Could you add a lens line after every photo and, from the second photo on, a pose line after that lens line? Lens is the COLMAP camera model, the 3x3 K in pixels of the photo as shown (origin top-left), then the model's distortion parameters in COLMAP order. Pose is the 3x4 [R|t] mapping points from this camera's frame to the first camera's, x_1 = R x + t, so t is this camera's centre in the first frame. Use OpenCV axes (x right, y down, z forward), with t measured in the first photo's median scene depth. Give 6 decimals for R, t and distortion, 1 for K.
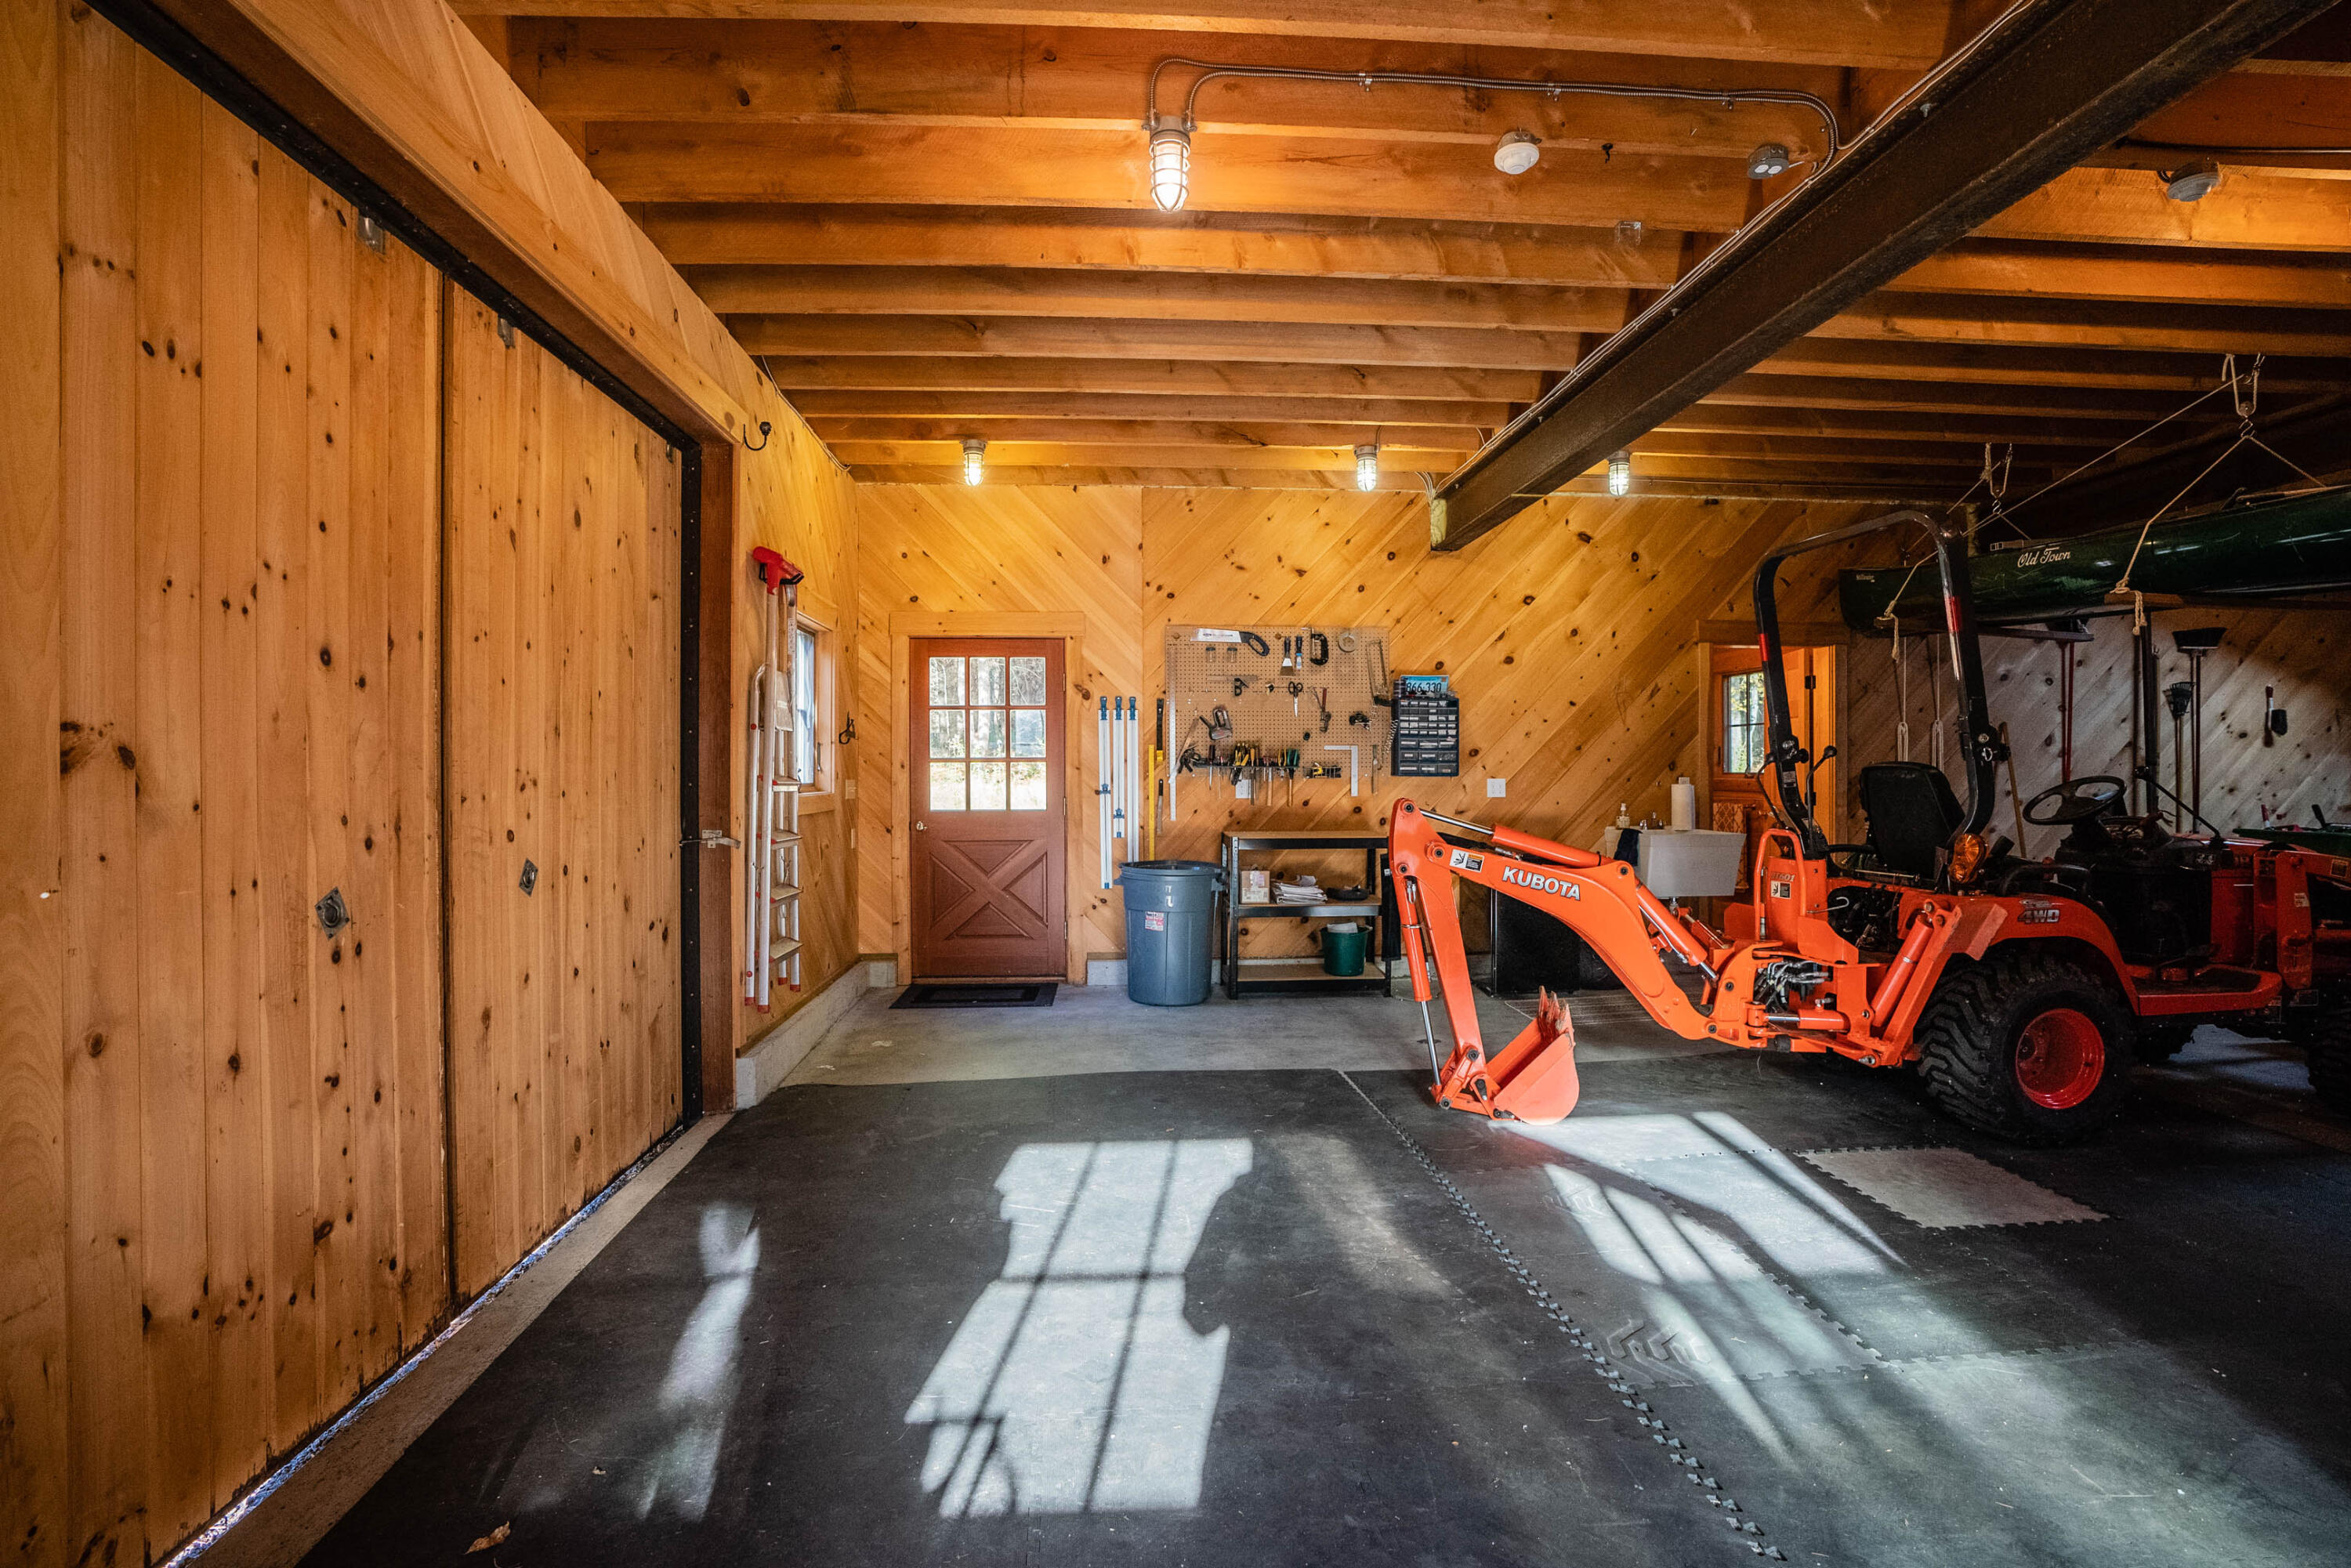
lens RADIAL K [[1098.1, 0, 1175.5], [0, 1098.1, 784.0], [0, 0, 1]] dist [-0.057307, 0.001505]
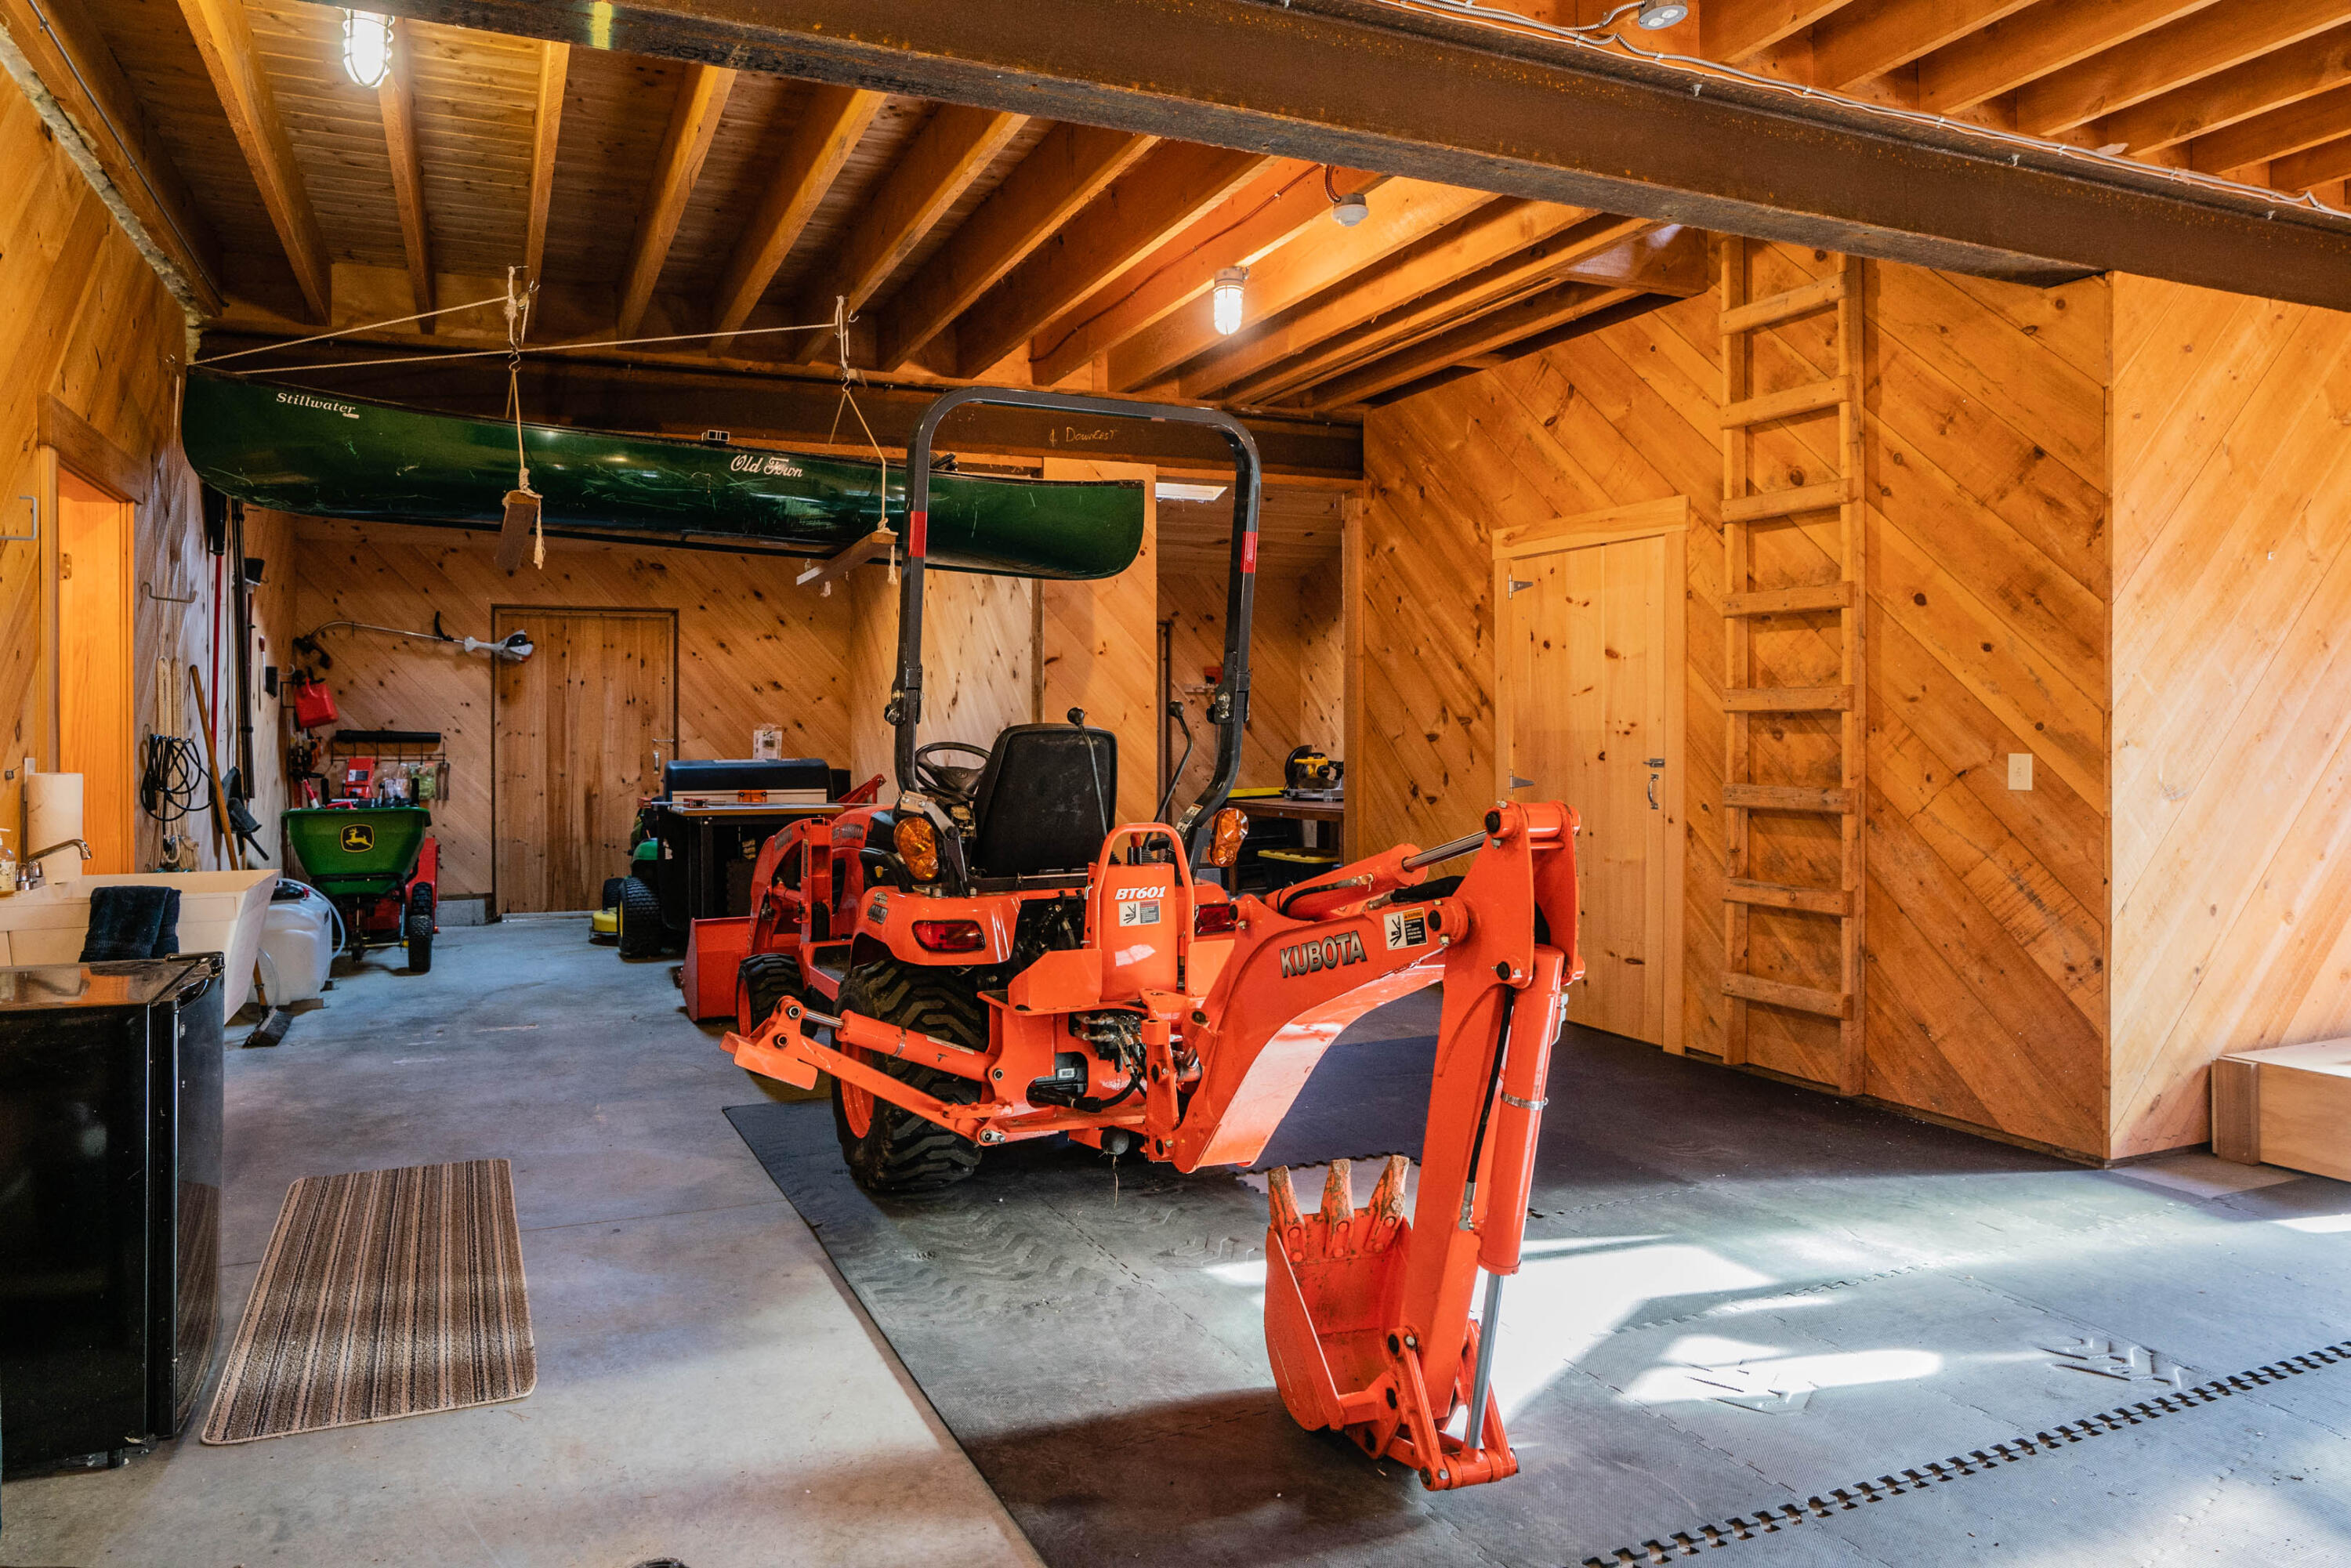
lens RADIAL K [[1350.9, 0, 991.5], [0, 1350.9, 731.5], [0, 0, 1]] dist [-0.048079, 0.038029]
pose [[-0.282216, 0.004673, 0.959339, -0.165877], [0.016774, 0.999859, 0.000065, -0.012264], [-0.959204, 0.016111, -0.282255, 0.989799]]
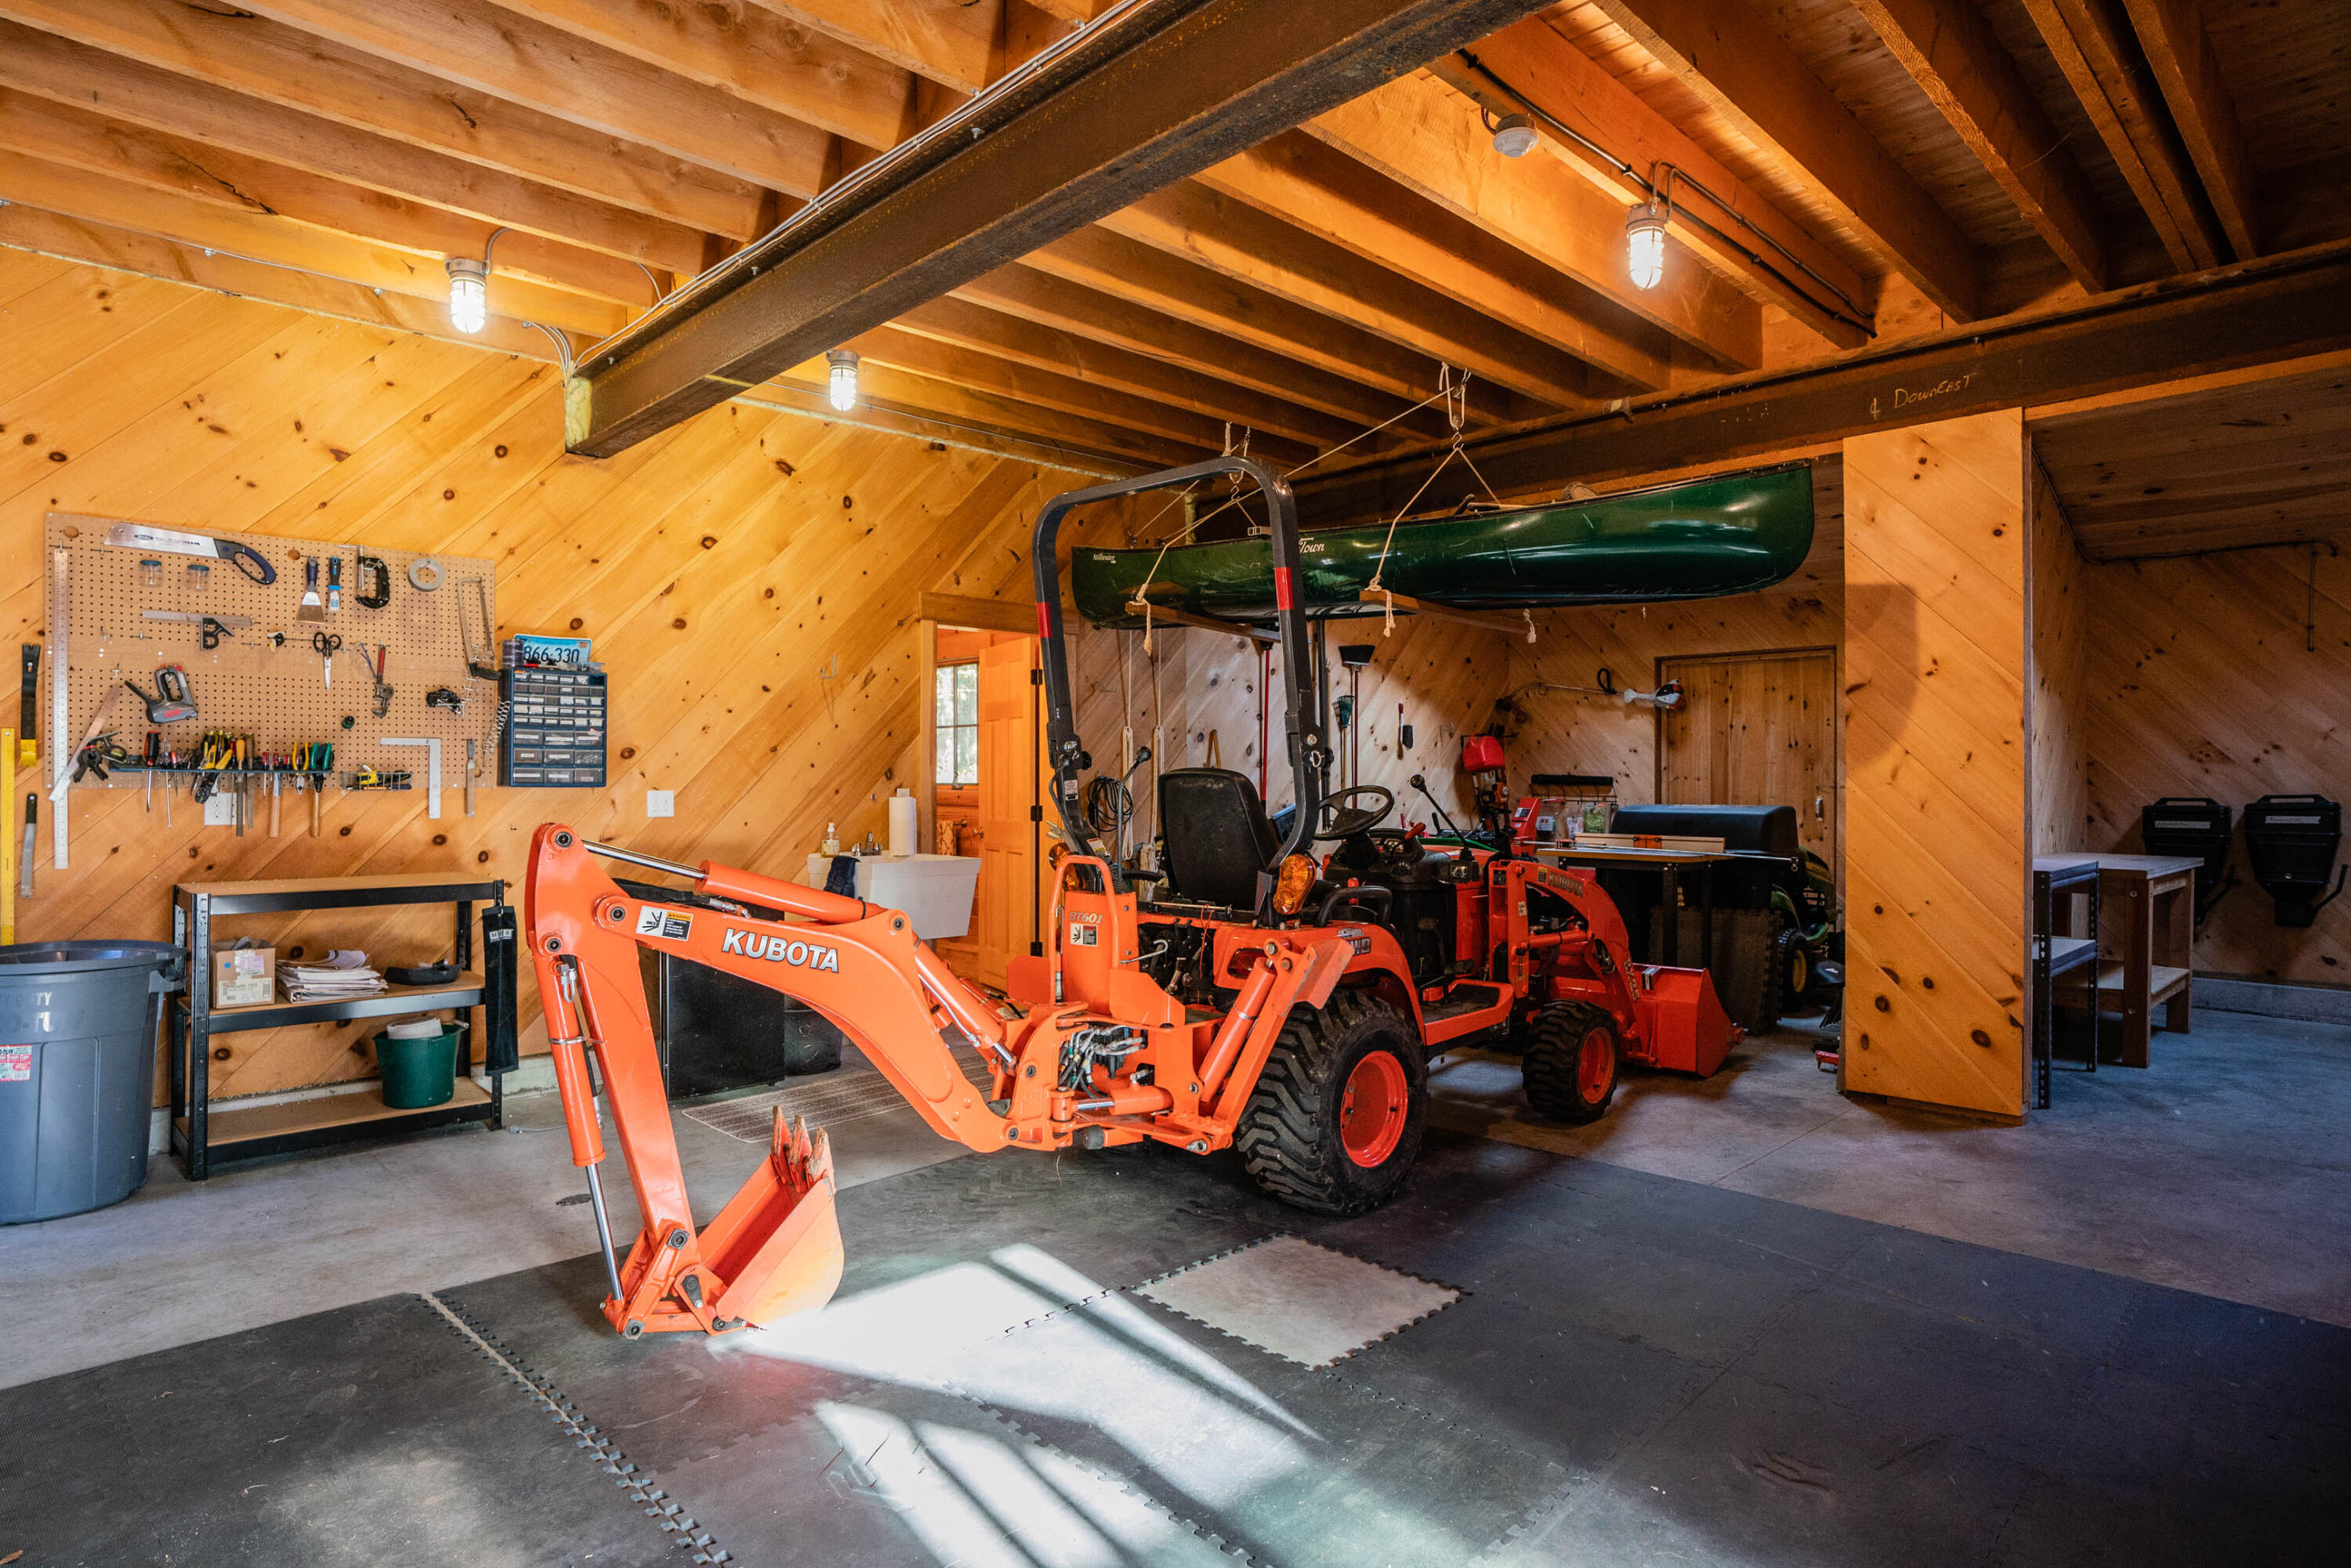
lens RADIAL K [[1303.3, 0, 1180.2], [0, 1303.3, 776.1], [0, 0, 1]] dist [-0.047476, 0.034021]
pose [[0.762928, 0.005163, 0.646463, 0.012454], [0.005784, 0.999874, -0.014811, -0.000043], [-0.646457, 0.015039, 0.762802, 0.185560]]
